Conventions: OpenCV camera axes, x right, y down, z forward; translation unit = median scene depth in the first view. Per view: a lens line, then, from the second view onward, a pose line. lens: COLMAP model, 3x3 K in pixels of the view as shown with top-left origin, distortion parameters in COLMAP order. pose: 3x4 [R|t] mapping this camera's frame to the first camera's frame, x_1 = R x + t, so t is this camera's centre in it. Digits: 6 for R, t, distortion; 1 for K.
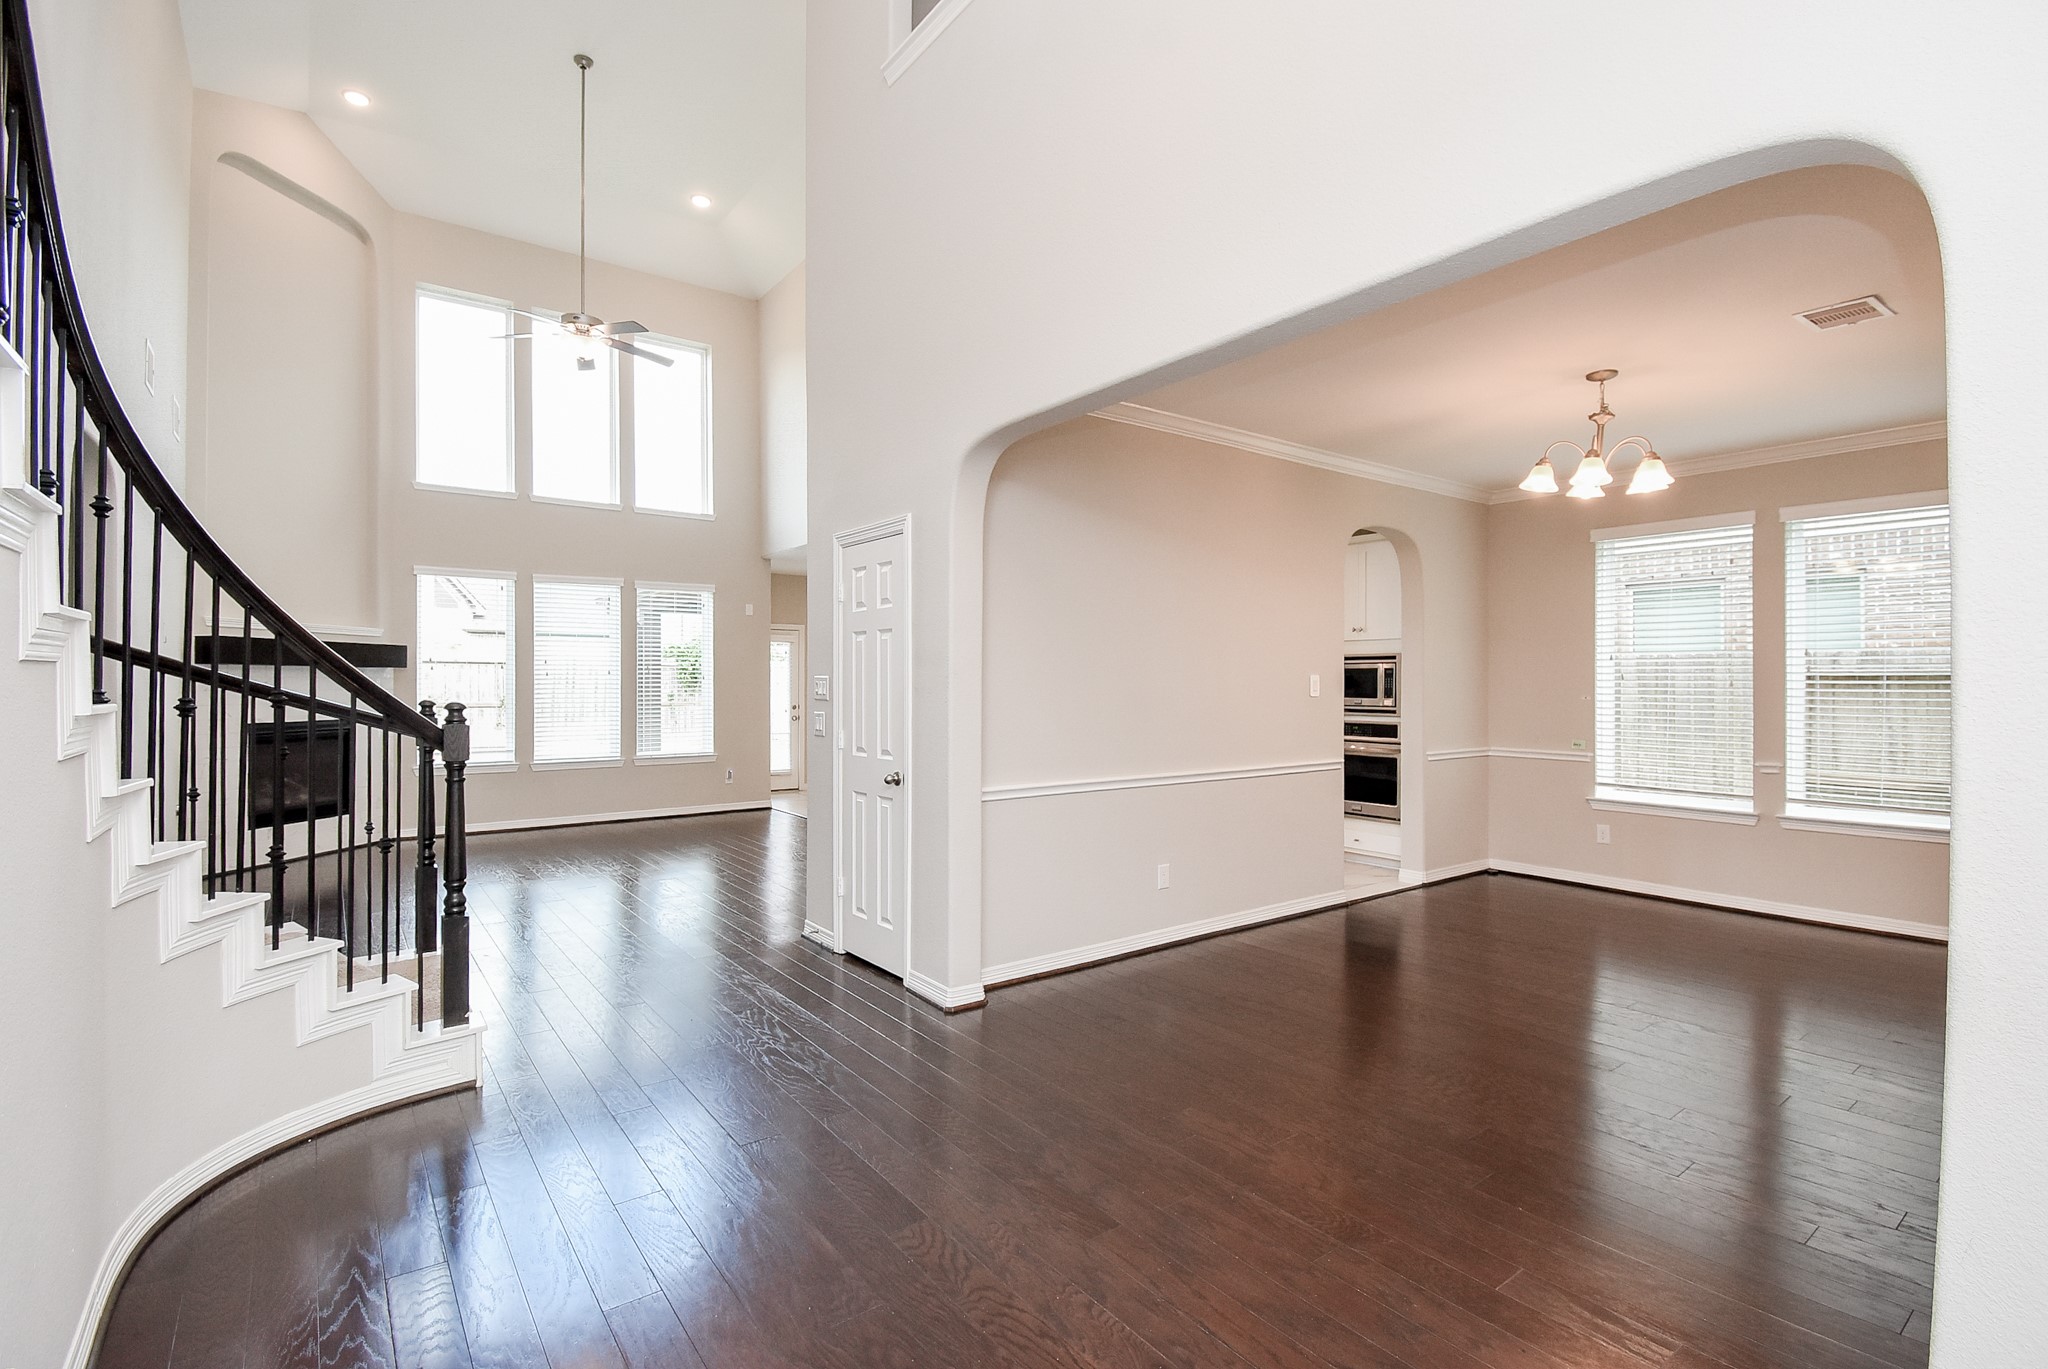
lens RADIAL K [[945.7, 0, 1027.6], [0, 945.7, 689.0], [0, 0, 1]] dist [0.022171, -0.023516]
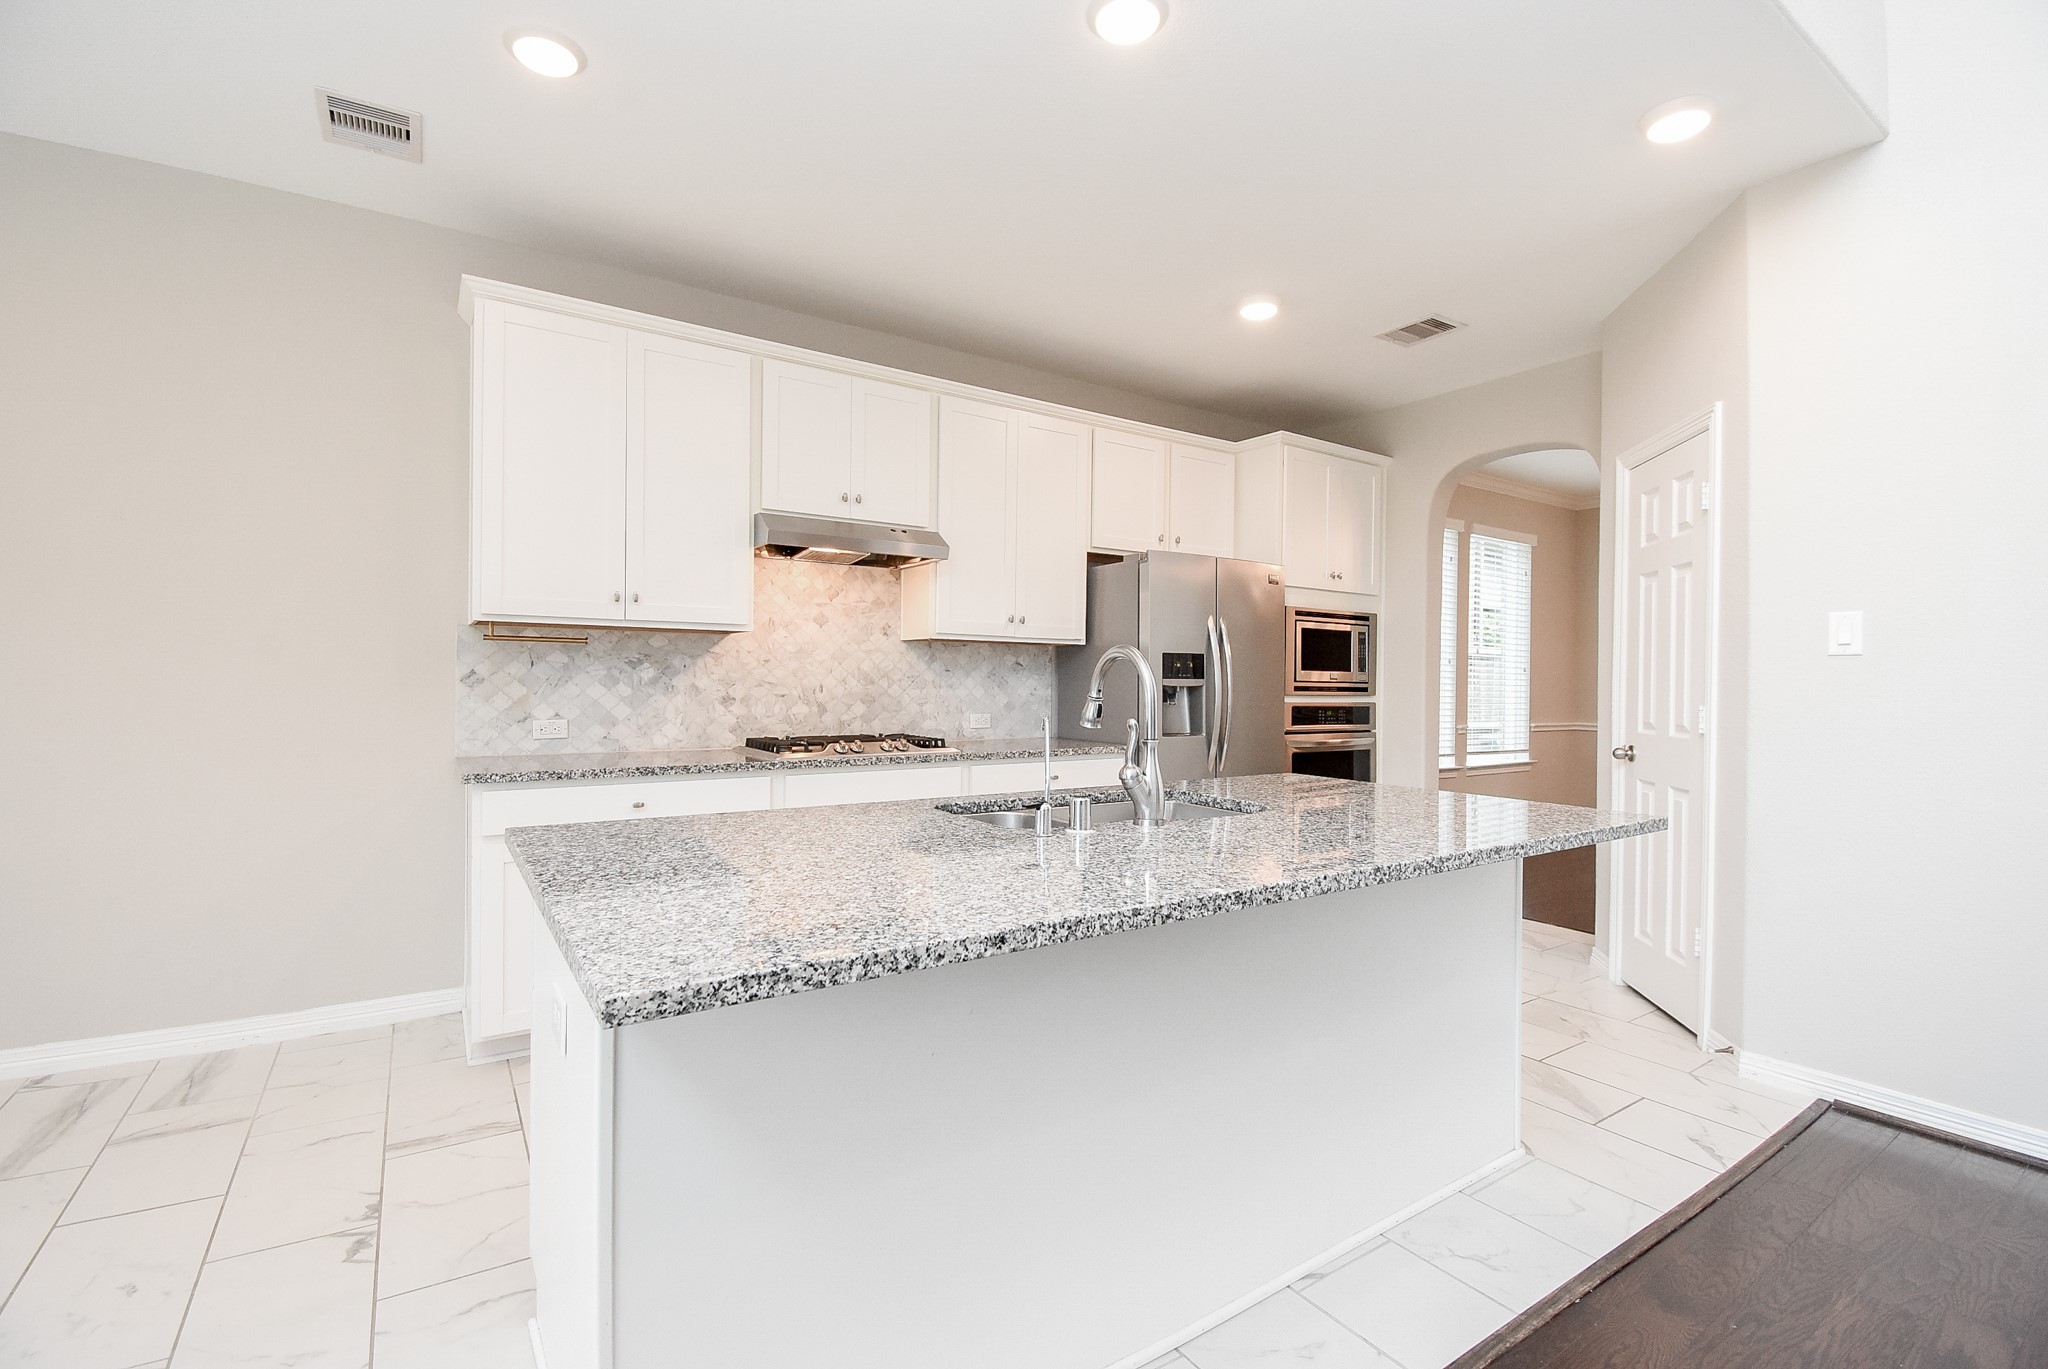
lens RADIAL K [[905.8, 0, 1028.1], [0, 905.8, 679.2], [0, 0, 1]] dist [0.019050, -0.020103]
pose [[0.046451, 0.002209, 0.998918, -0.387679], [-0.006101, 0.999980, -0.001928, 0.020224], [-0.998902, -0.006005, 0.046463, 1.336732]]
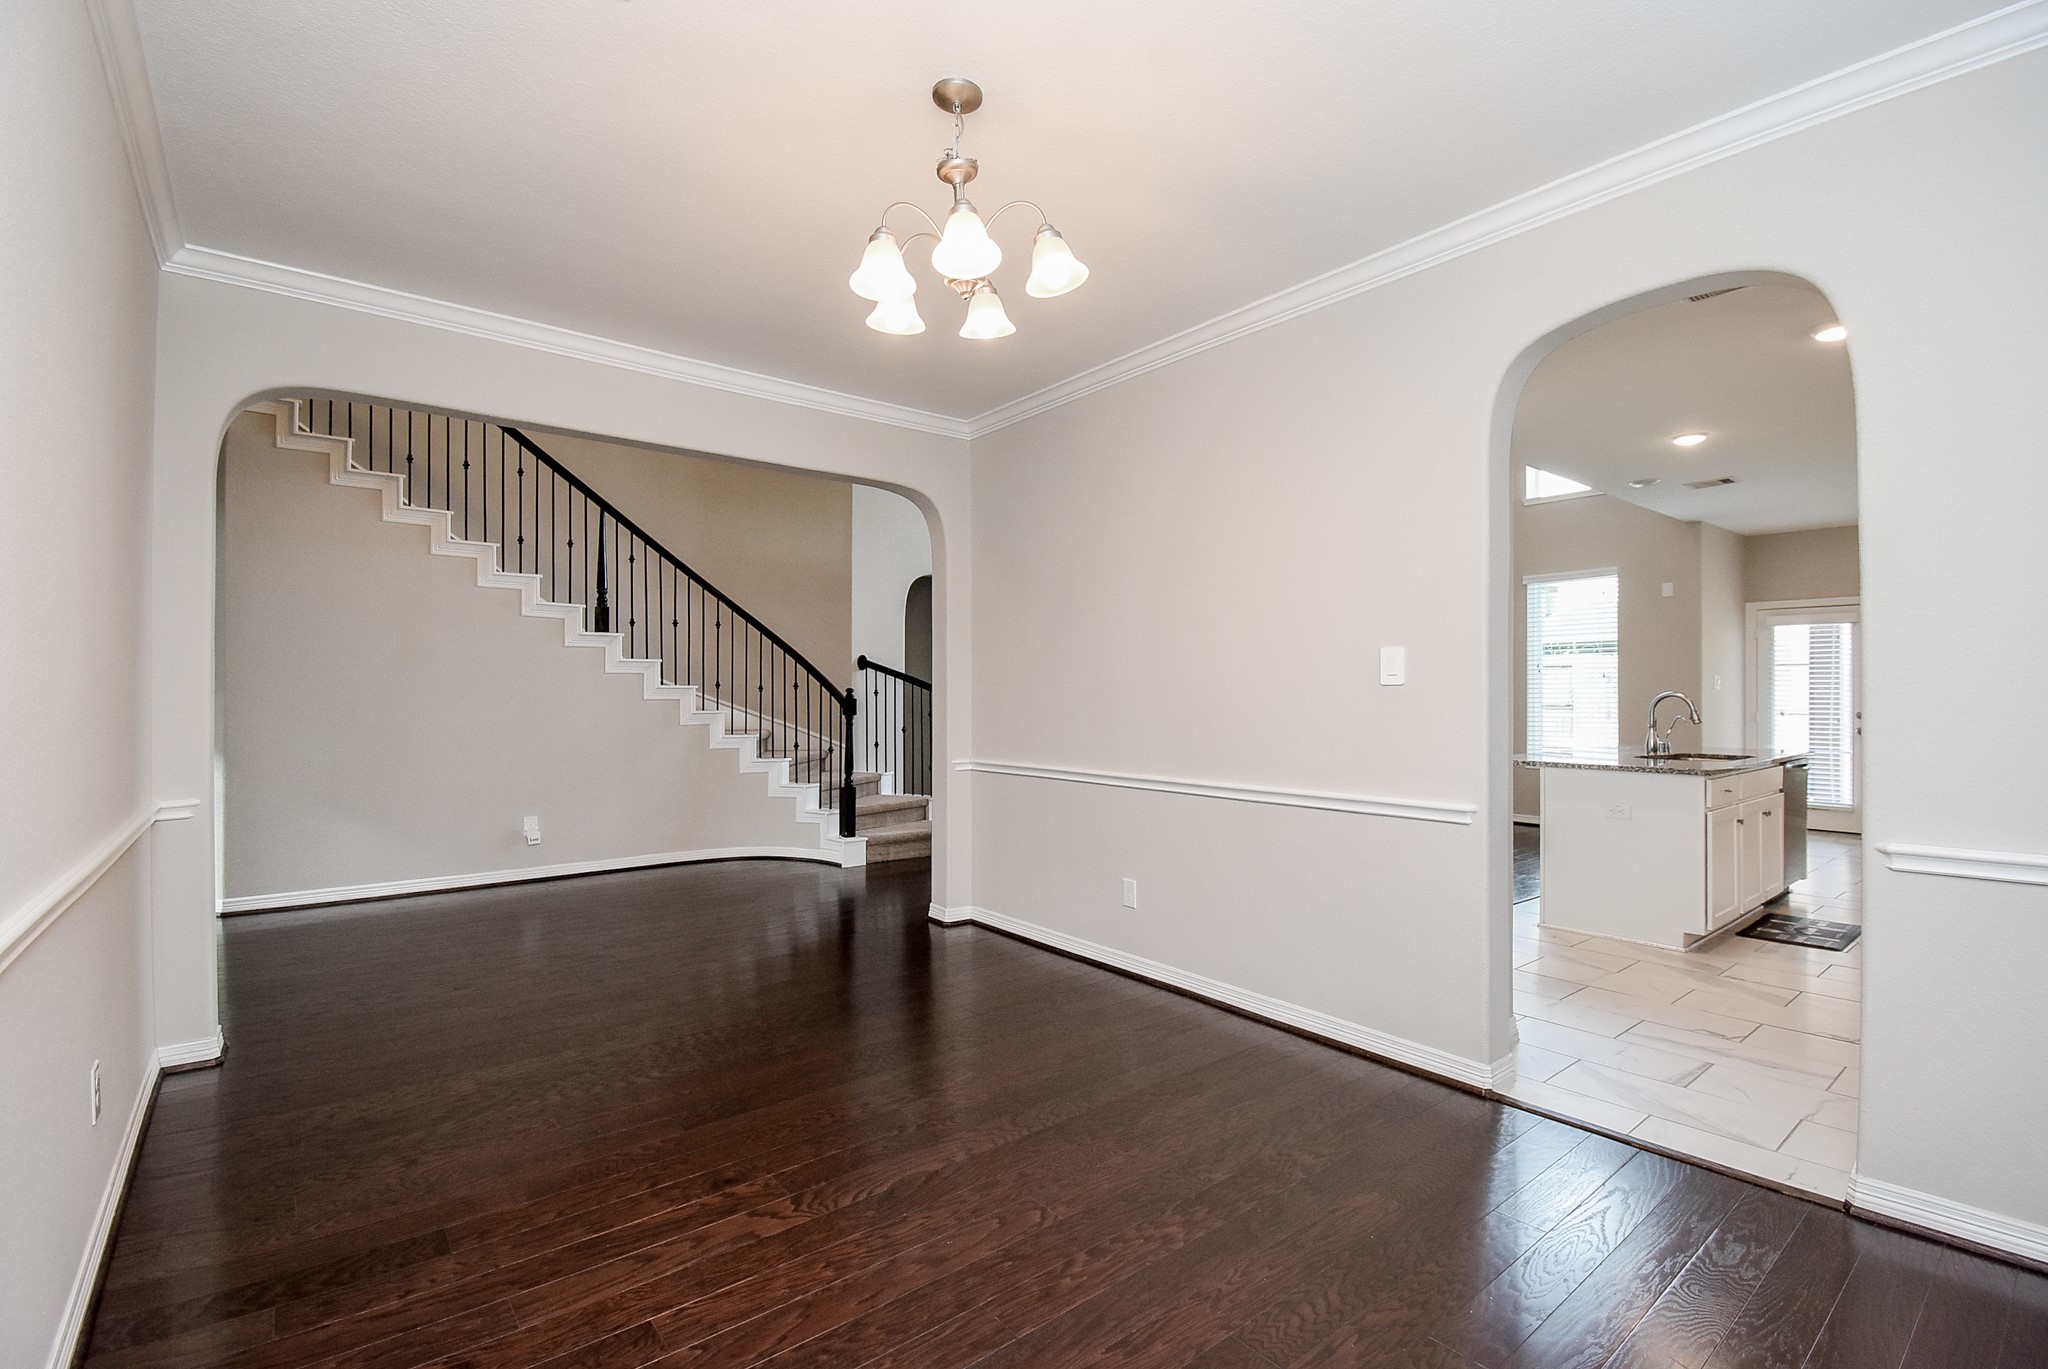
lens RADIAL K [[945.7, 0, 1027.6], [0, 945.7, 689.0], [0, 0, 1]] dist [0.022171, -0.023516]
pose [[0.030564, -0.005022, -0.999520, 0.776225], [-0.006220, 0.999967, -0.005215, 0.013425], [0.999513, 0.006377, 0.030531, 0.685987]]
